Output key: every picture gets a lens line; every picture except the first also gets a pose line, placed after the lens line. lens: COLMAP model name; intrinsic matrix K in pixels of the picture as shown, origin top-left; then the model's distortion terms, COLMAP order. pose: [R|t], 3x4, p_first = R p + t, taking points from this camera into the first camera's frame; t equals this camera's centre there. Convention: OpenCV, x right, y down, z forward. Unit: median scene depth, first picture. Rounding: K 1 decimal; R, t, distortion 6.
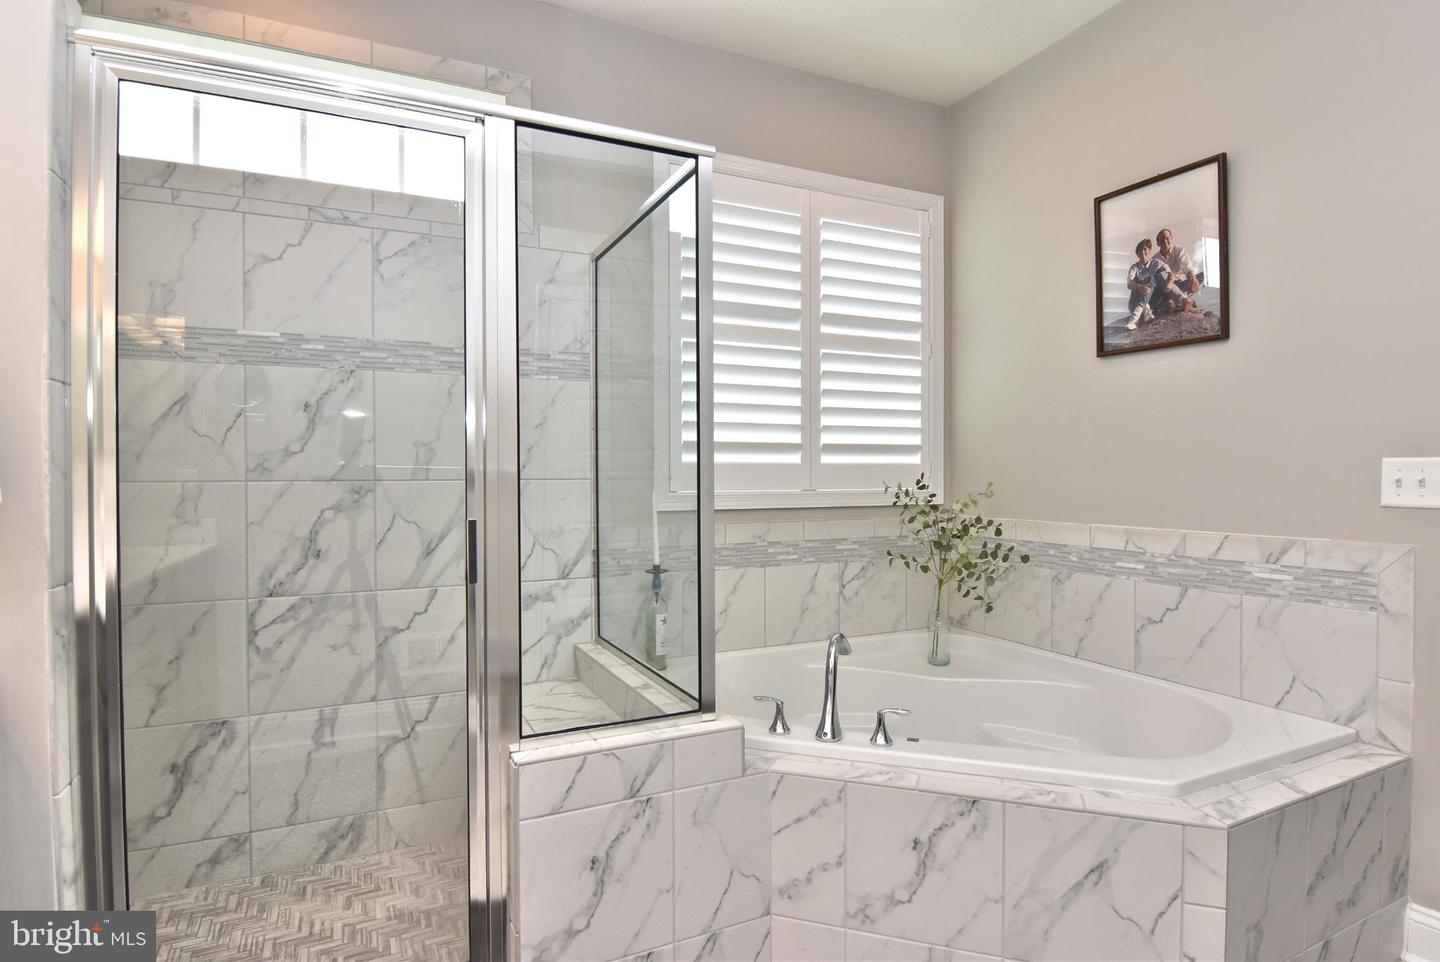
lens RADIAL K [[765.5, 0, 722.5], [0, 765.5, 481.9], [0, 0, 1]] dist [0.001016, -0.016264]
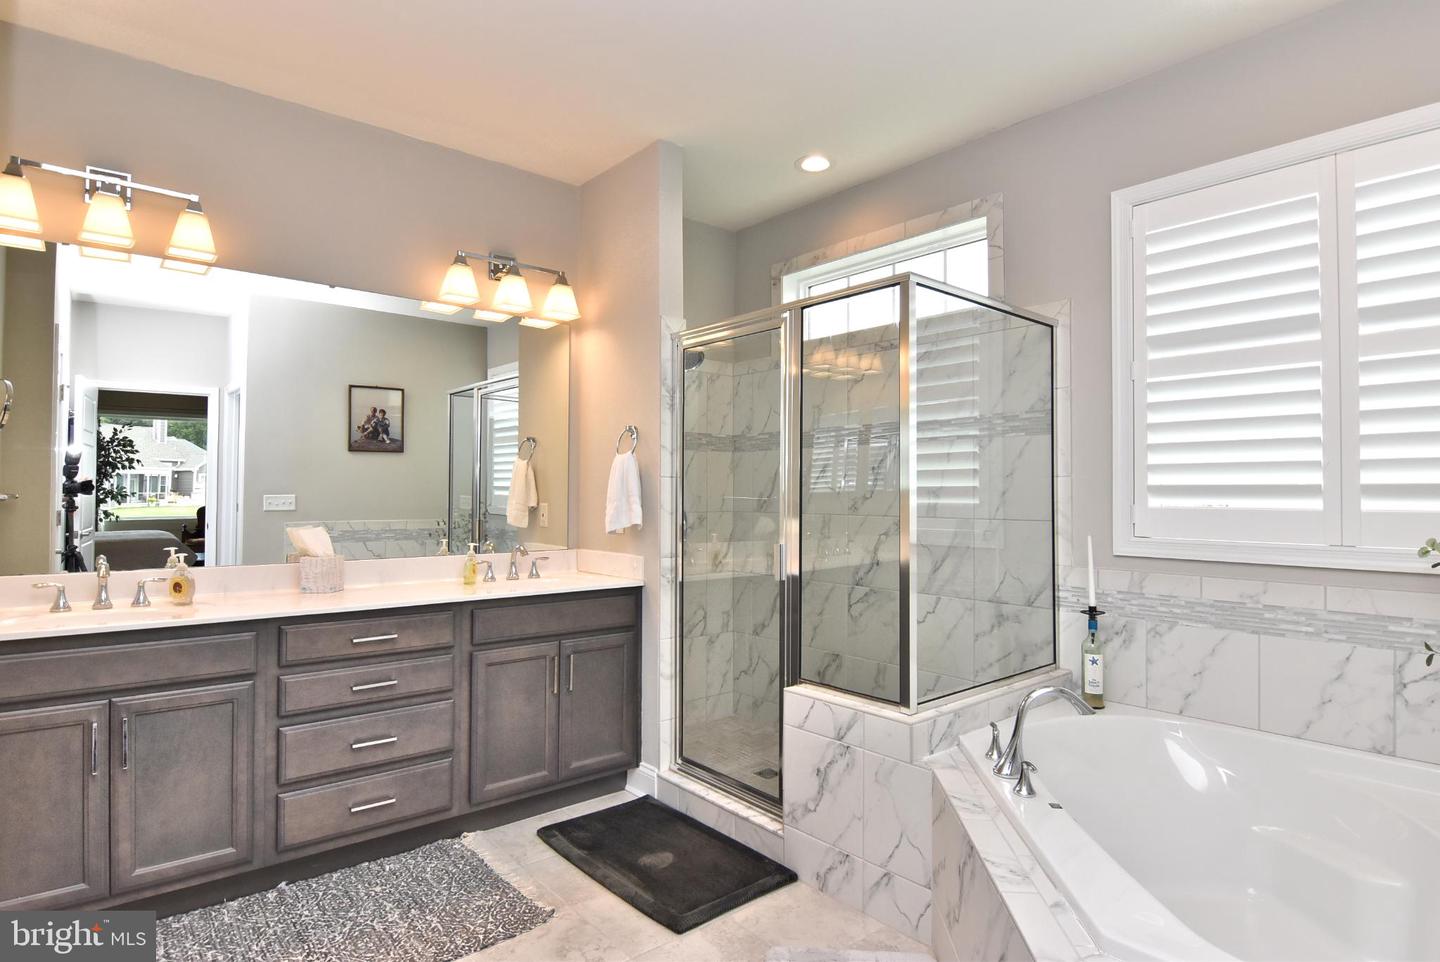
lens RADIAL K [[765.5, 0, 723.2], [0, 765.5, 479.2], [0, 0, 1]] dist [0.001016, -0.016264]
pose [[0.263013, -0.012392, -0.964713, 0.783275], [-0.011900, 0.999800, -0.016087, -0.041218], [0.964719, 0.015711, 0.262812, 0.241424]]
